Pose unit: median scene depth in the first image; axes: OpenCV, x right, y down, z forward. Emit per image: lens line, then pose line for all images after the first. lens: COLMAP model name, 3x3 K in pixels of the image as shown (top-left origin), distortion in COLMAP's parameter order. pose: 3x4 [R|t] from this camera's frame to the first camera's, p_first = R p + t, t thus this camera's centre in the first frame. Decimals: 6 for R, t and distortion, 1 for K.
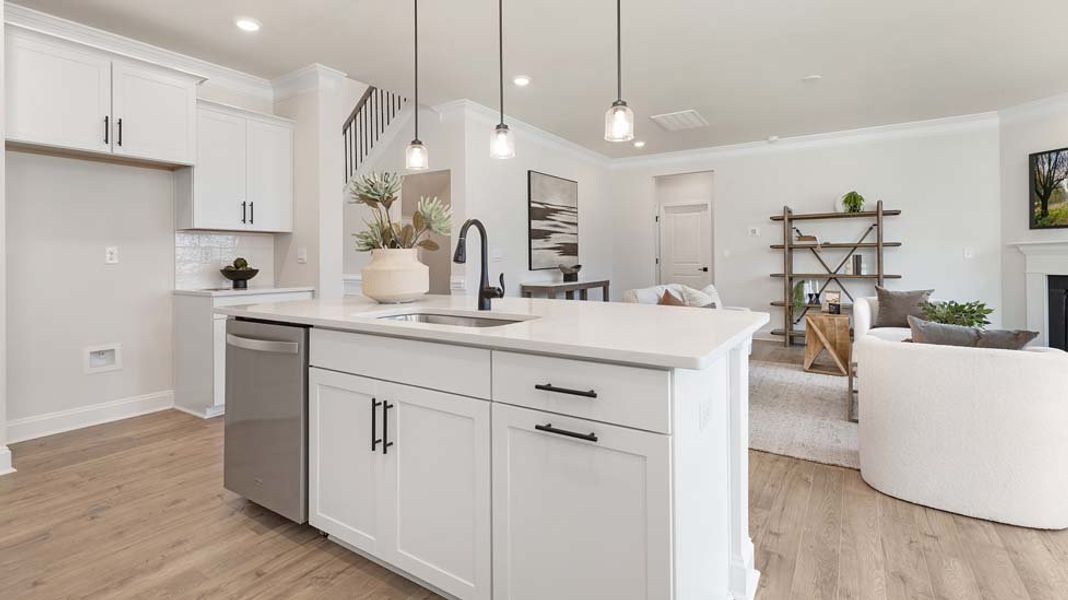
lens RADIAL K [[489.7, 0, 535.9], [0, 489.7, 251.3], [0, 0, 1]] dist [-0.001723, 0.000415]
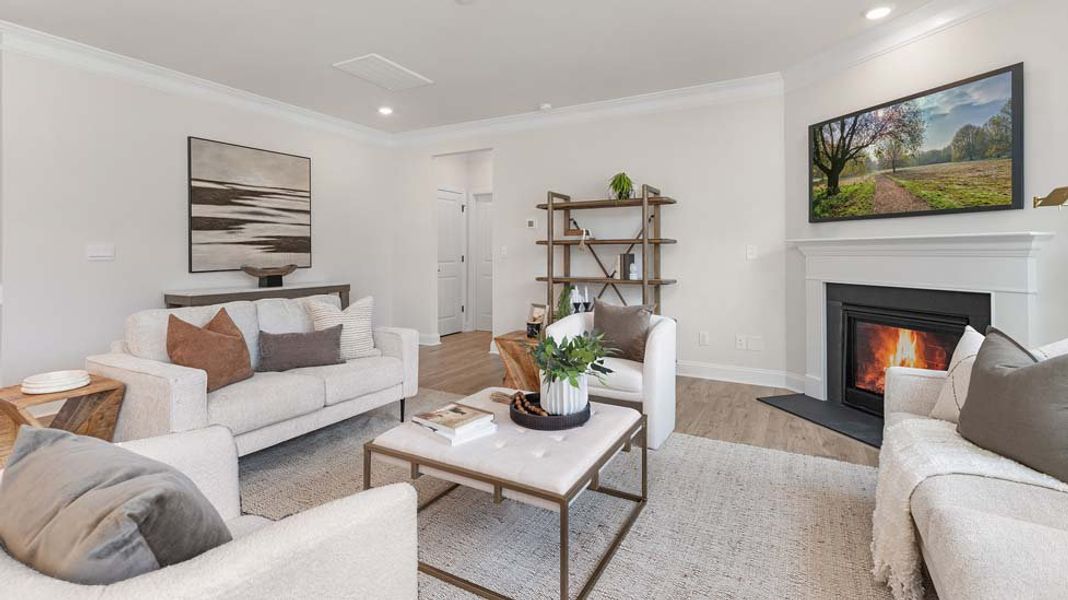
lens RADIAL K [[489.7, 0, 535.9], [0, 489.7, 251.3], [0, 0, 1]] dist [-0.001723, 0.000415]
pose [[0.996873, 0.005788, 0.078802, 0.436592], [-0.006787, 0.999900, 0.012416, -0.005866], [-0.078722, -0.012912, 0.996813, 0.220184]]
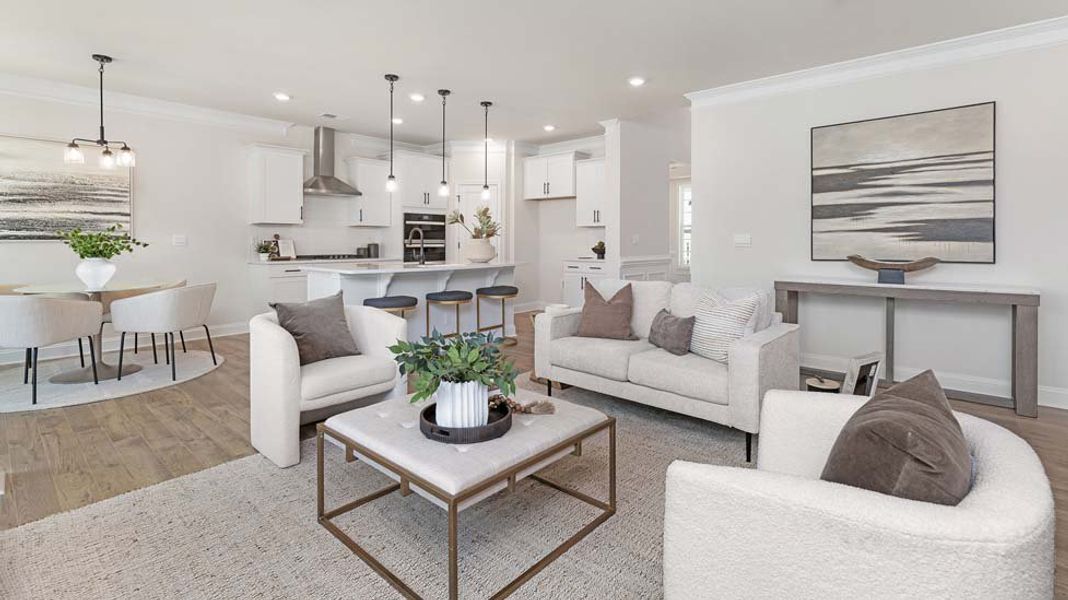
lens RADIAL K [[489.7, 0, 535.9], [0, 489.7, 251.3], [0, 0, 1]] dist [-0.001723, 0.000415]
pose [[-0.155755, 0.026136, -0.987450, 0.778850], [0.010313, 0.999638, 0.024832, 0.001288], [0.987742, -0.006316, -0.155968, 0.680190]]
